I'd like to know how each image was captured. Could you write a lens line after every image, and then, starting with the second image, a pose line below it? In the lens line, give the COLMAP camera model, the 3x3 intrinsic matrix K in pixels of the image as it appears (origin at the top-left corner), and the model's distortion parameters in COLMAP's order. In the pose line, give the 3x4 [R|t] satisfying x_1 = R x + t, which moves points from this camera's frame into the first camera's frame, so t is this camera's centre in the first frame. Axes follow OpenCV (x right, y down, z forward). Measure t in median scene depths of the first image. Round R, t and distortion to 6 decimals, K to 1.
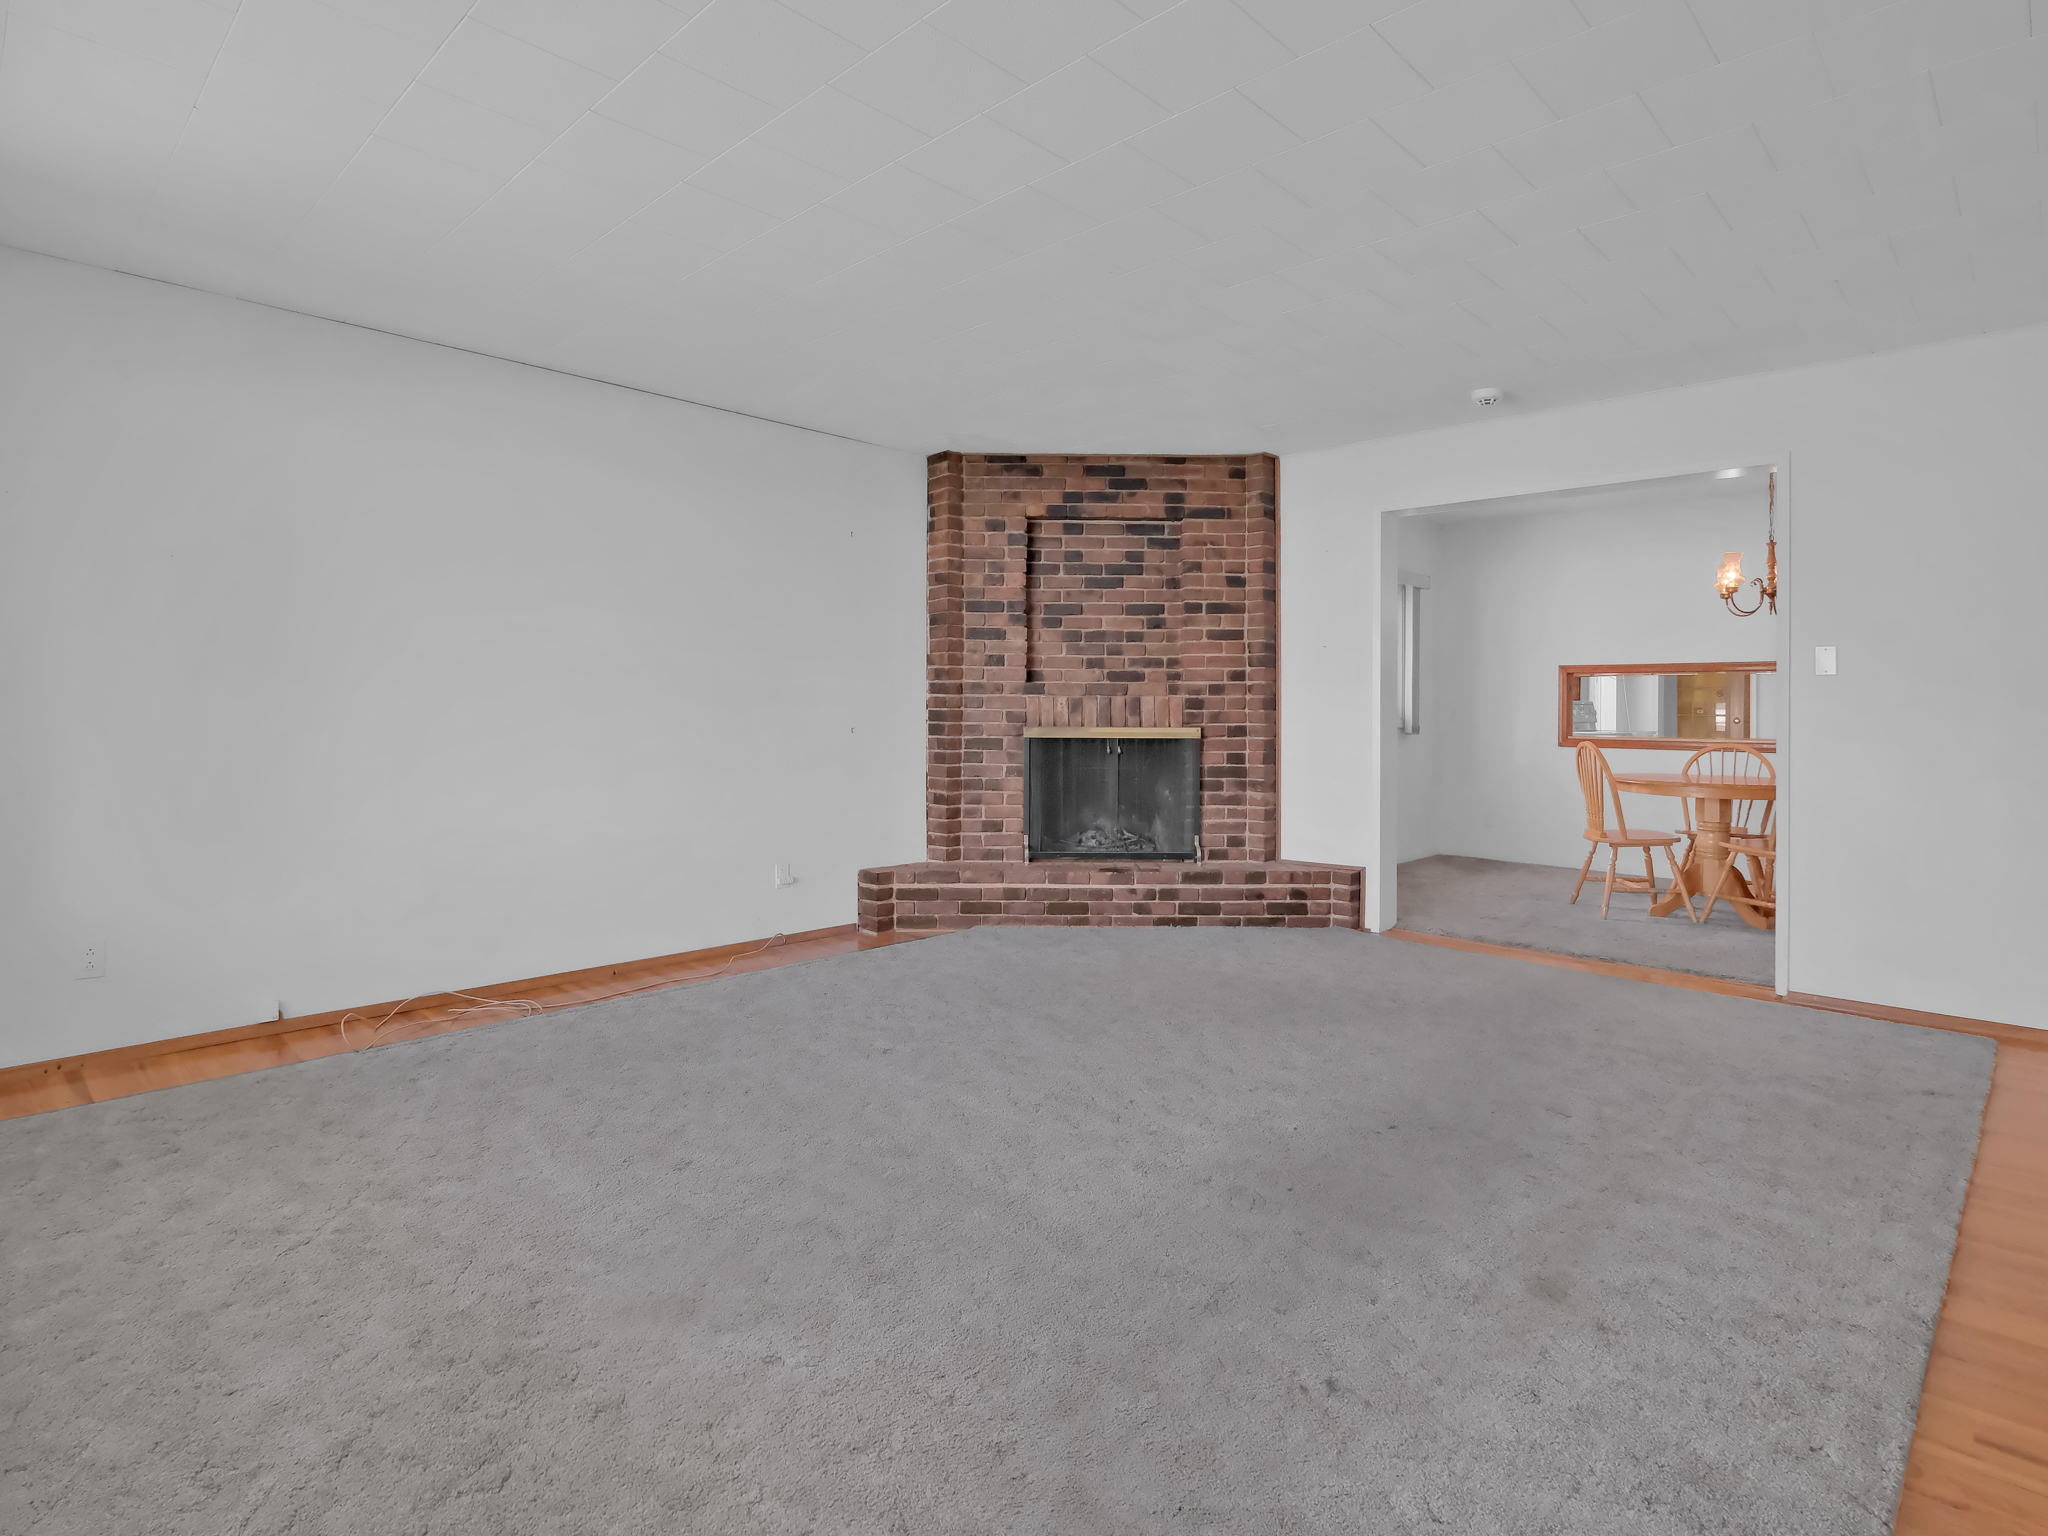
lens RADIAL K [[1024.6, 0, 1025.5], [0, 1024.6, 698.3], [0, 0, 1]] dist [-0.014406, 0.000821]
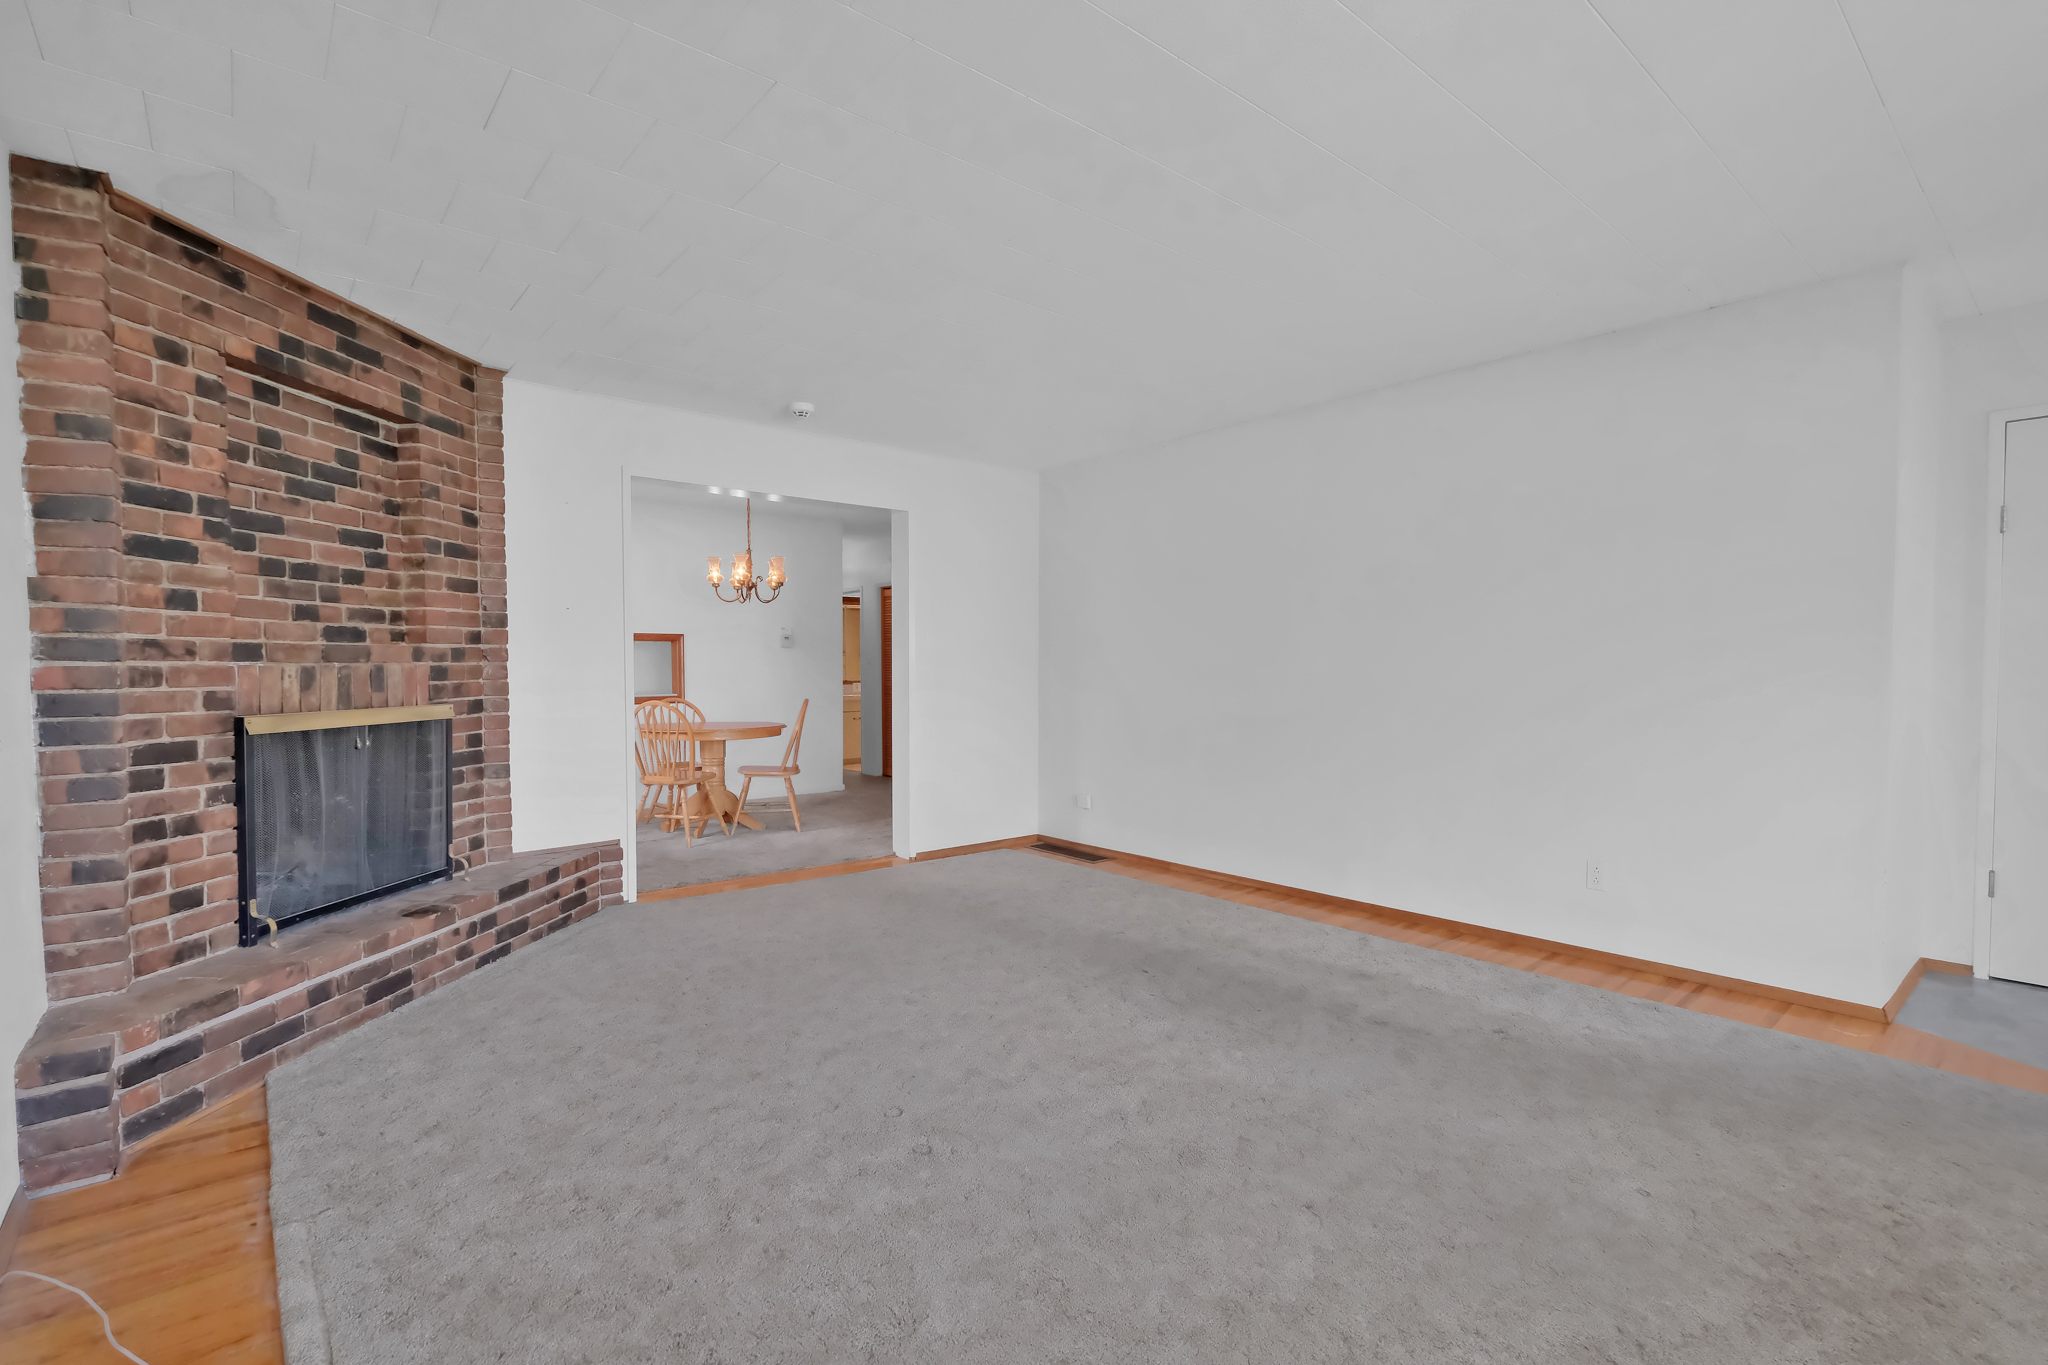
lens RADIAL K [[902.3, 0, 1024.0], [0, 902.3, 682.5], [0, 0, 1]] dist [-0.000428, 0.000130]
pose [[0.149770, -0.024676, 0.988413, -0.435733], [-0.005289, 0.999654, 0.025758, -0.007321], [-0.988707, -0.009086, 0.149588, 0.473118]]
